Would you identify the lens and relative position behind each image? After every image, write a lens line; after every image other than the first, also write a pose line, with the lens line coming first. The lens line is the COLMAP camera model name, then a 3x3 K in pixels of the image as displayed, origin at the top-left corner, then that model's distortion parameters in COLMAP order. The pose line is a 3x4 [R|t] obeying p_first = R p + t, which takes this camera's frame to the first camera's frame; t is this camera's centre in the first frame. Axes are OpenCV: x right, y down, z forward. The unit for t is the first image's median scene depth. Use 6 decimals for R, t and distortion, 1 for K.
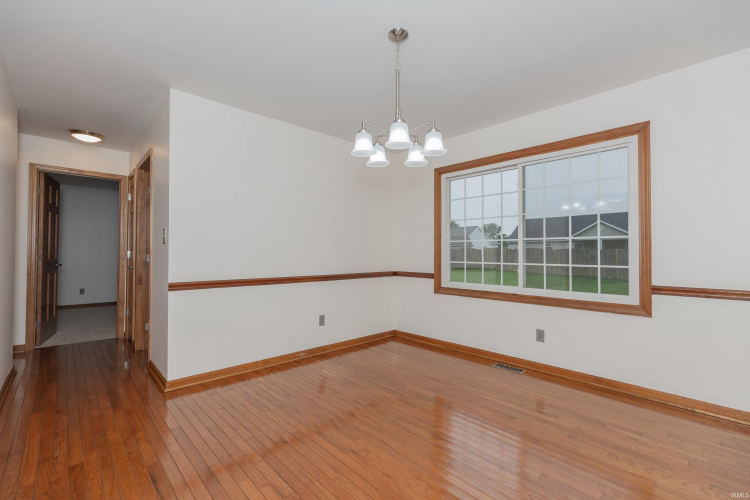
lens RADIAL K [[331.9, 0, 373.7], [0, 331.9, 248.1], [0, 0, 1]] dist [0.001399, 0.000115]
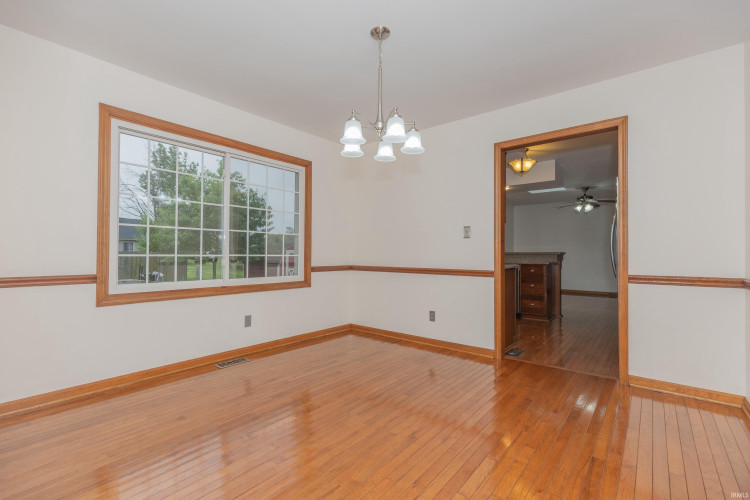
lens RADIAL K [[331.9, 0, 373.7], [0, 331.9, 248.1], [0, 0, 1]] dist [0.001399, 0.000115]
pose [[-0.121481, 0.013559, 0.992501, -0.696730], [-0.019849, 0.999674, -0.016087, 0.040228], [-0.992395, -0.021654, -0.121172, 0.821947]]
